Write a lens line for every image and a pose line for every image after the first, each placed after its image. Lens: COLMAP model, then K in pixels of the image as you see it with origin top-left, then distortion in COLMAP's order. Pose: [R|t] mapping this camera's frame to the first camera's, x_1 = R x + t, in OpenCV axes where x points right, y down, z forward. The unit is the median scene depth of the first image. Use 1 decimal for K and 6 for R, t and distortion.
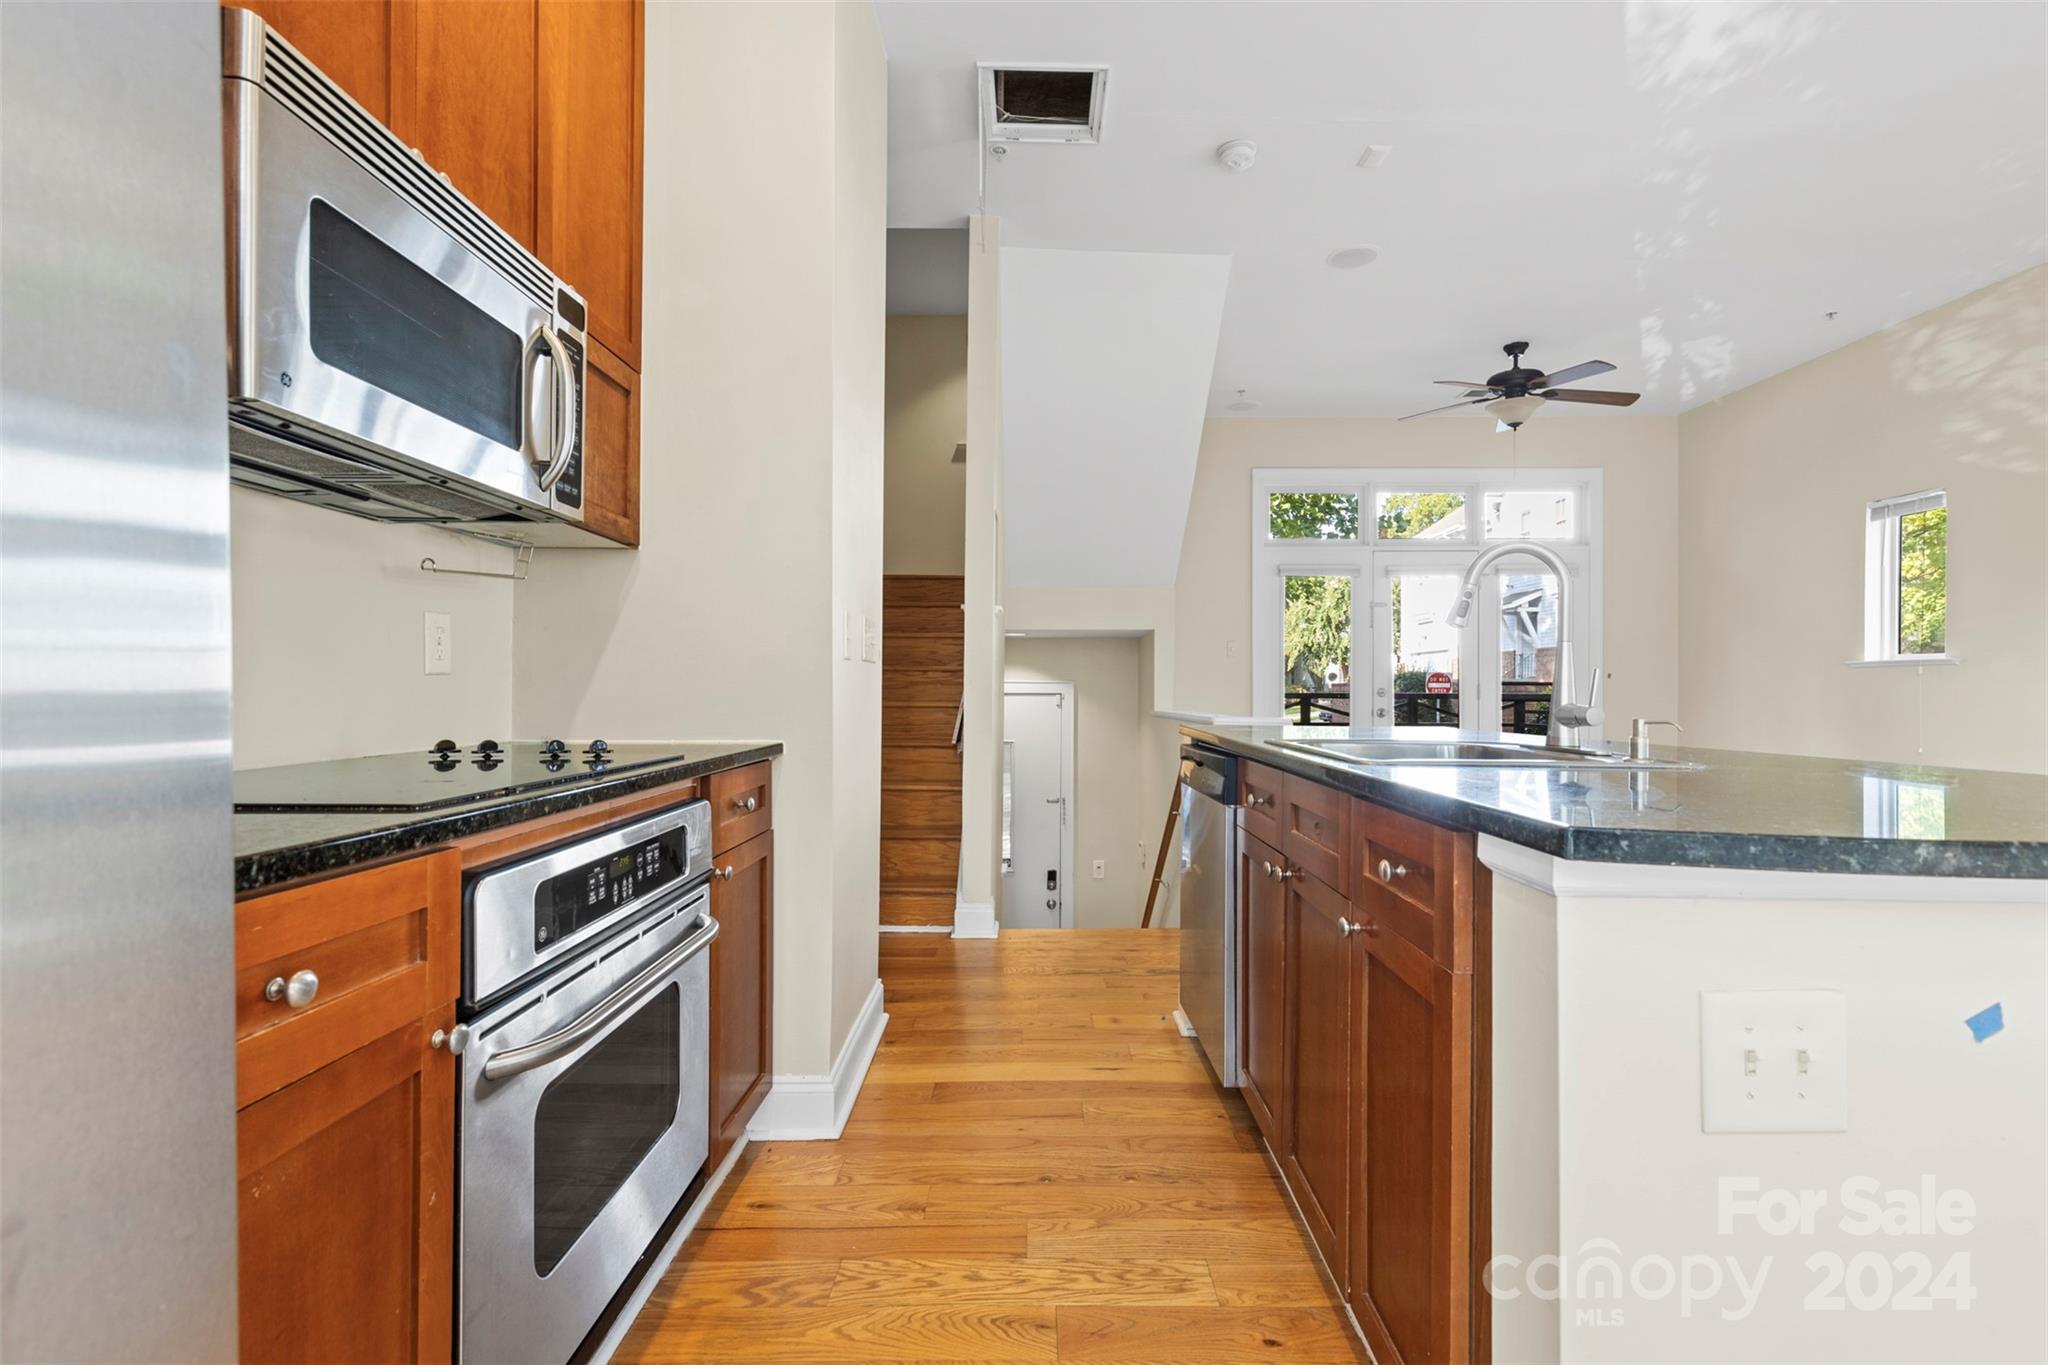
lens RADIAL K [[931.9, 0, 1028.3], [0, 931.9, 695.0], [0, 0, 1]] dist [0.004695, -0.000949]
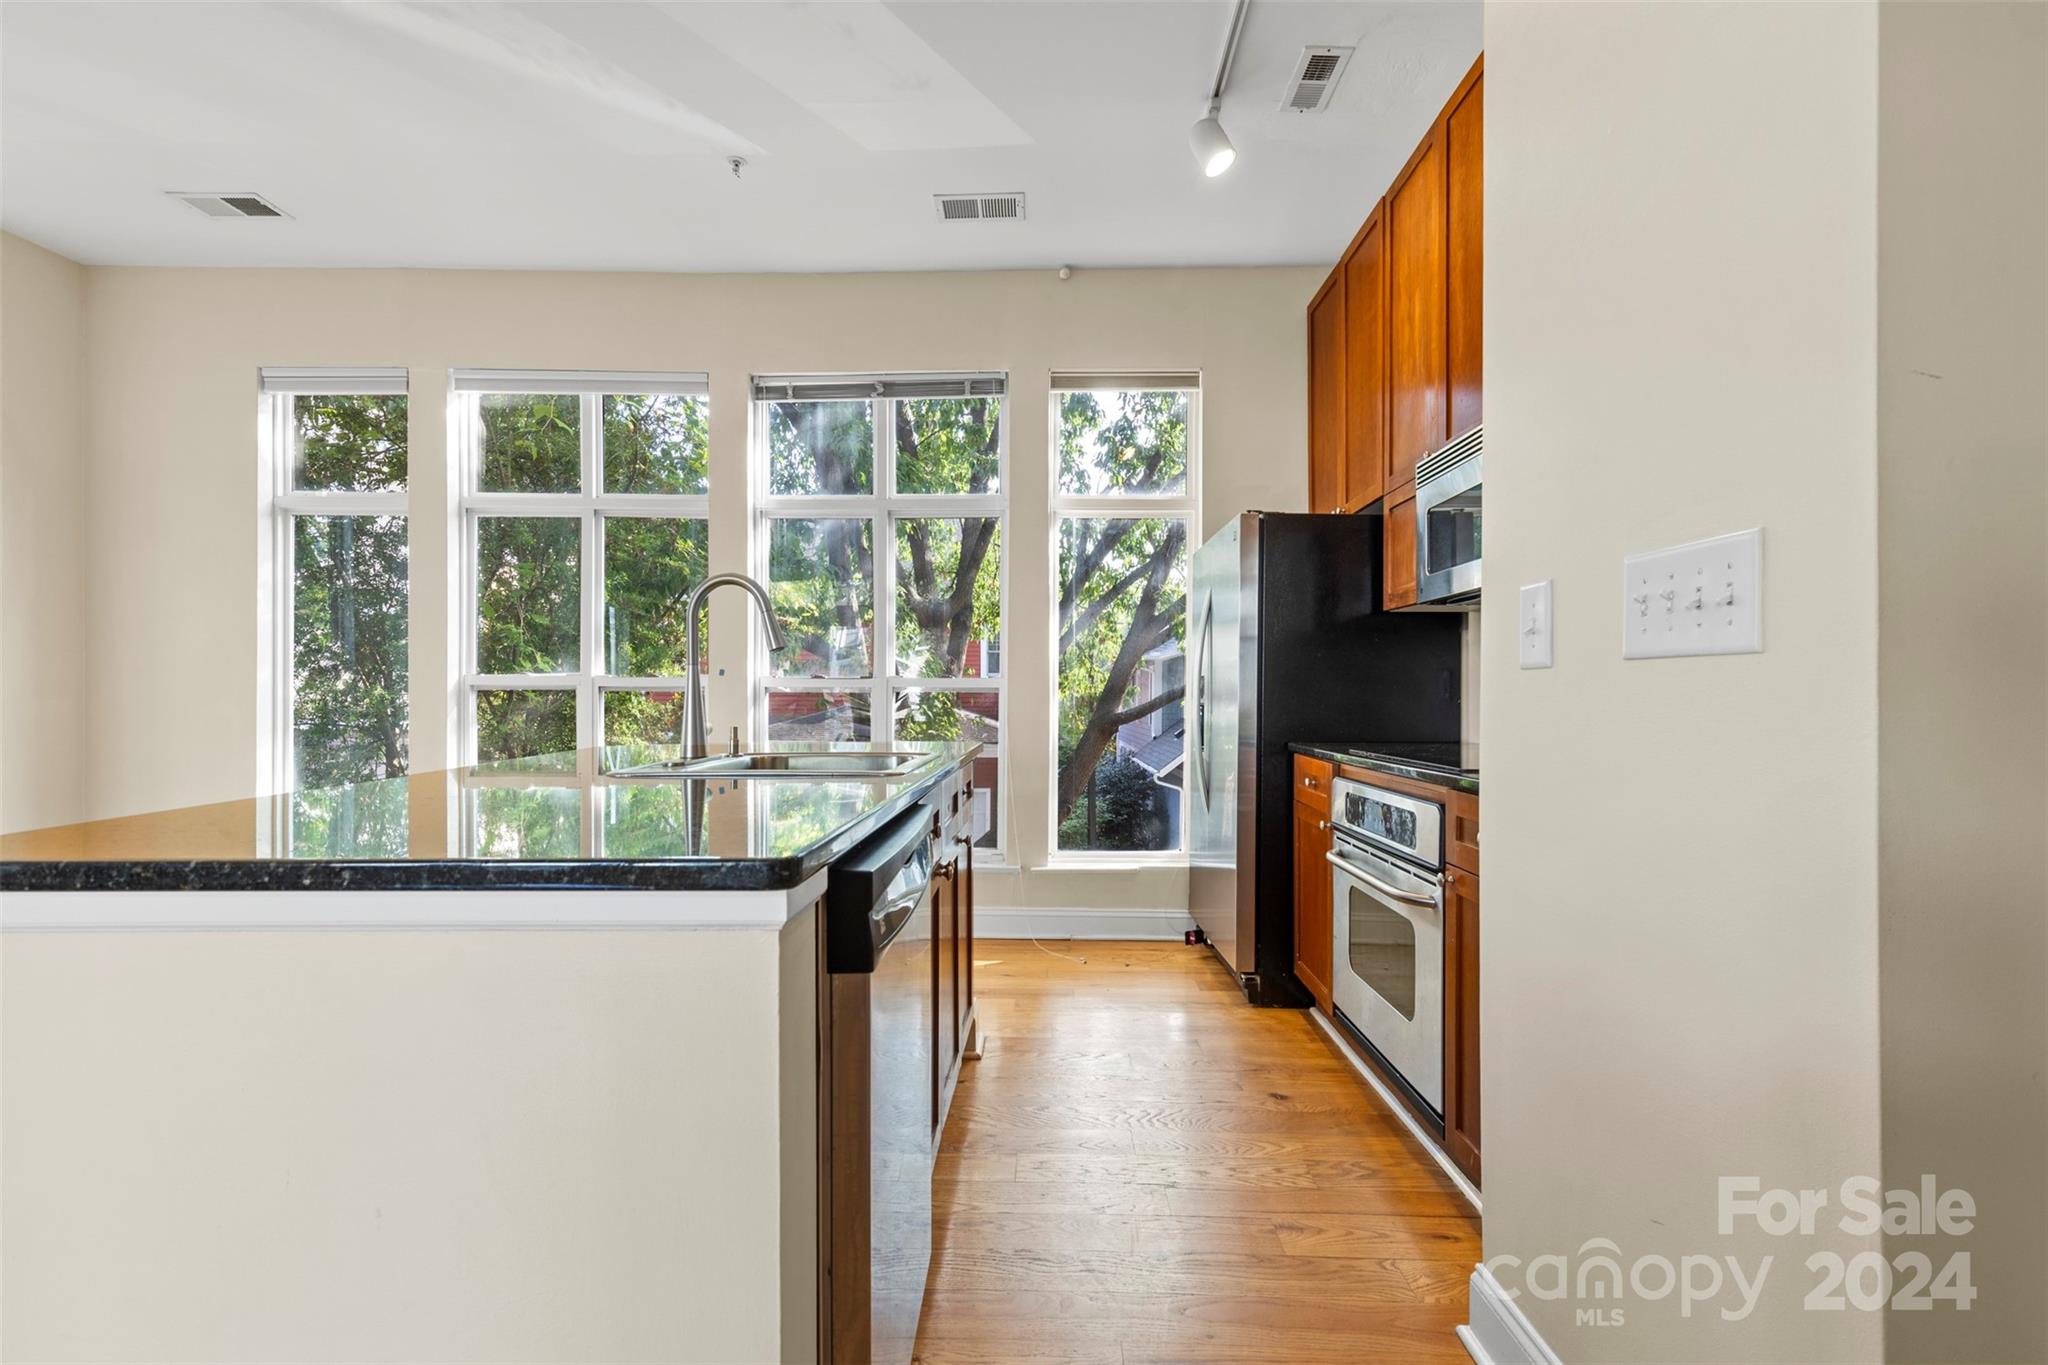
lens RADIAL K [[931.9, 0, 1038.4], [0, 931.9, 693.4], [0, 0, 1]] dist [0.004695, -0.000949]
pose [[-0.999952, -0.009547, 0.001988, 0.051921], [-0.009549, 0.999954, -0.000976, -0.007231], [-0.001979, -0.000995, -0.999998, 0.708315]]
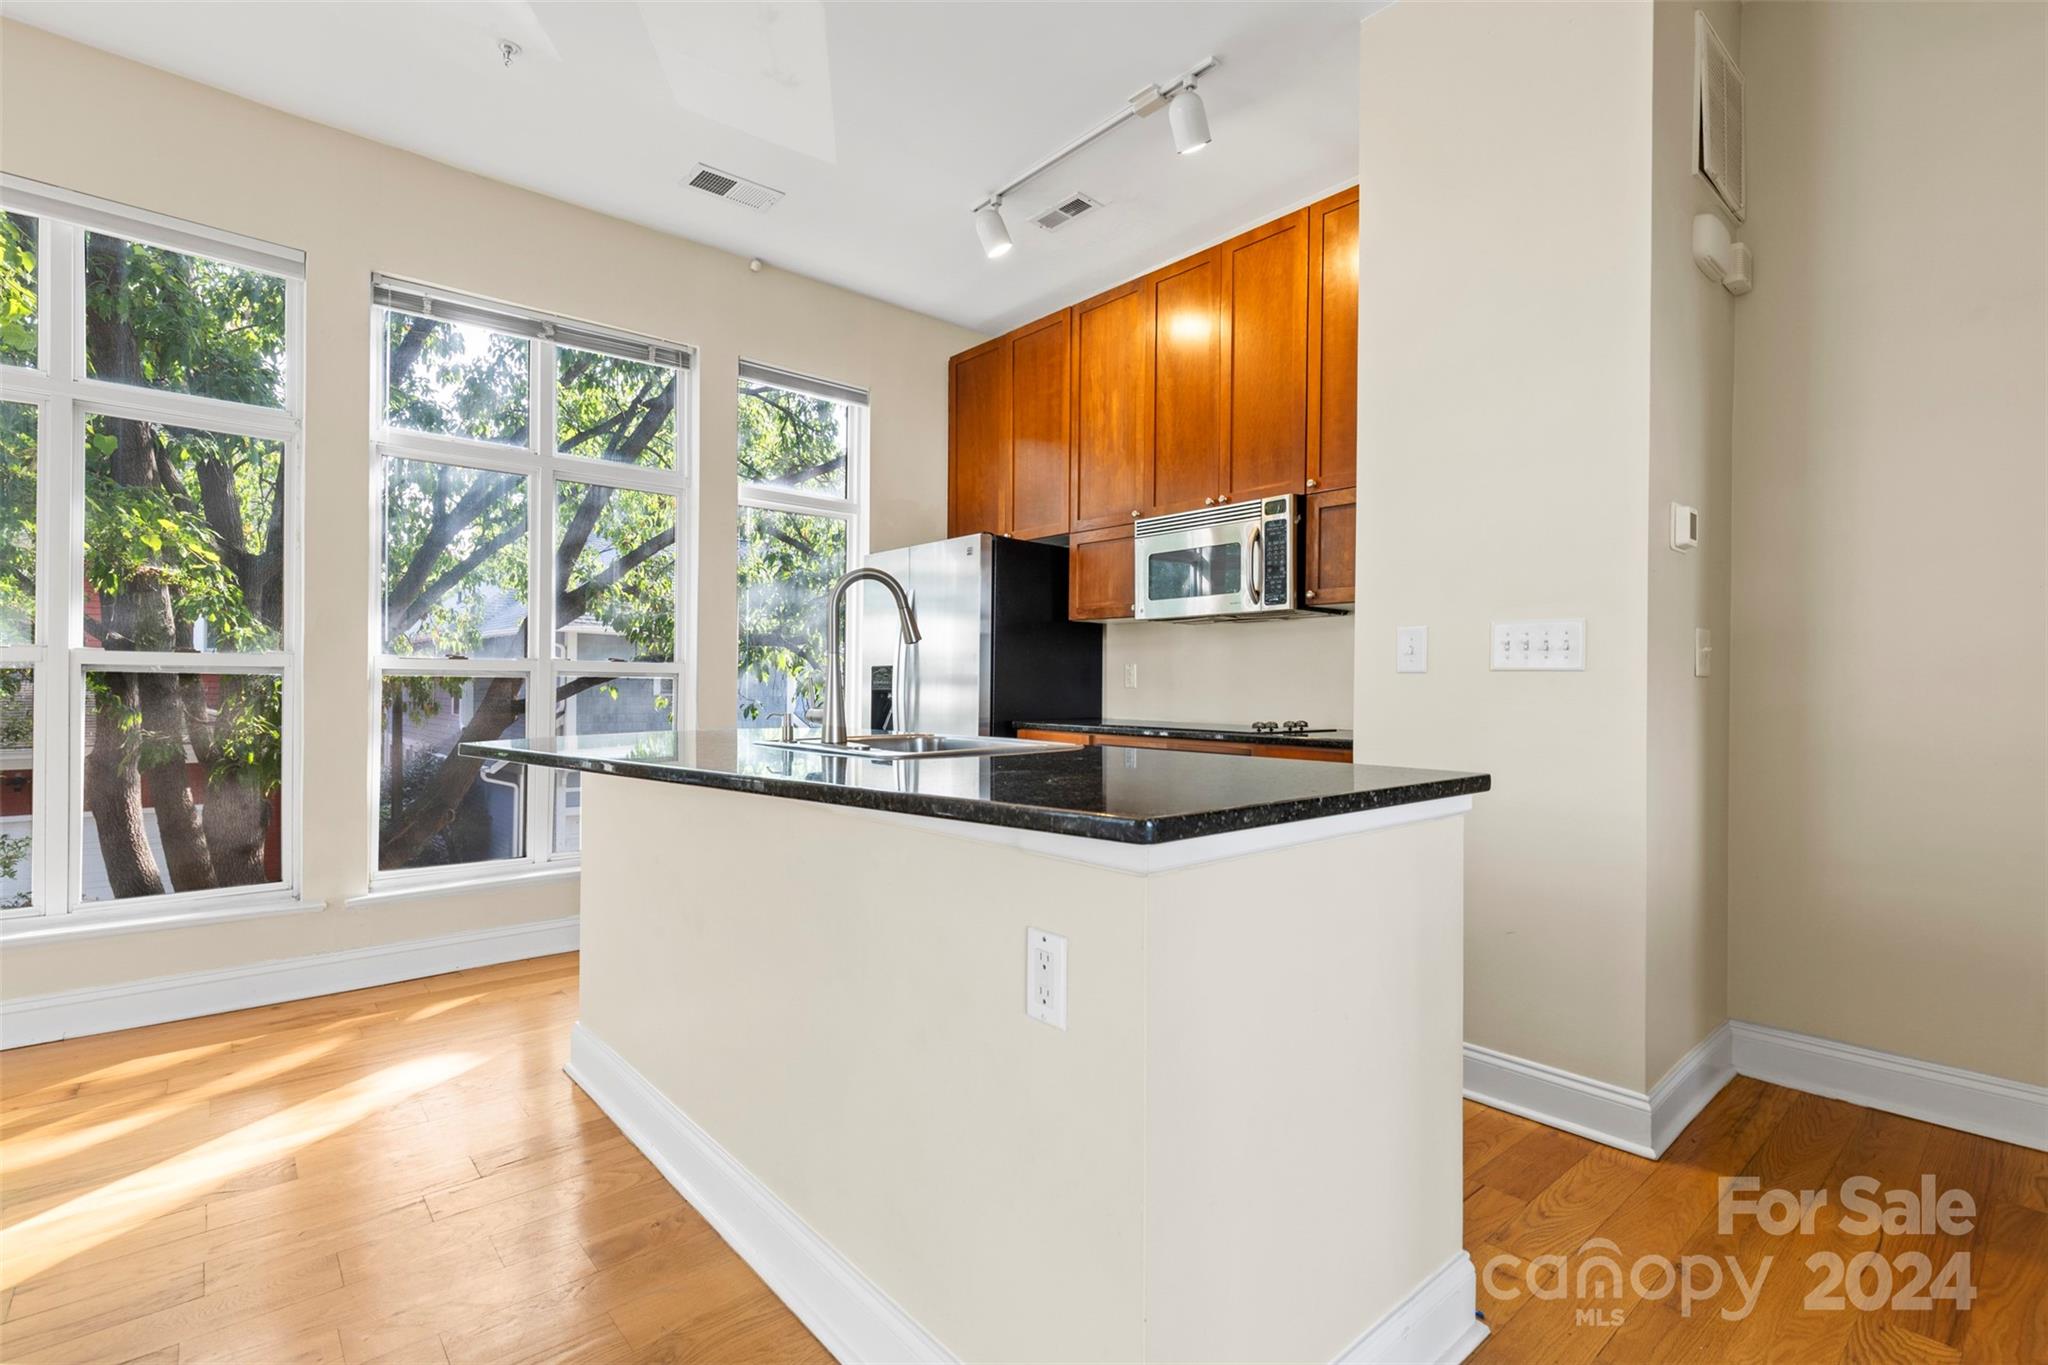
lens RADIAL K [[931.9, 0, 1042.3], [0, 931.9, 688.7], [0, 0, 1]] dist [0.004695, -0.000949]
pose [[-0.738850, -0.010813, -0.673783, 0.388125], [-0.014271, 0.999898, -0.000397, -0.004446], [0.673718, 0.009322, -0.738929, 0.678951]]
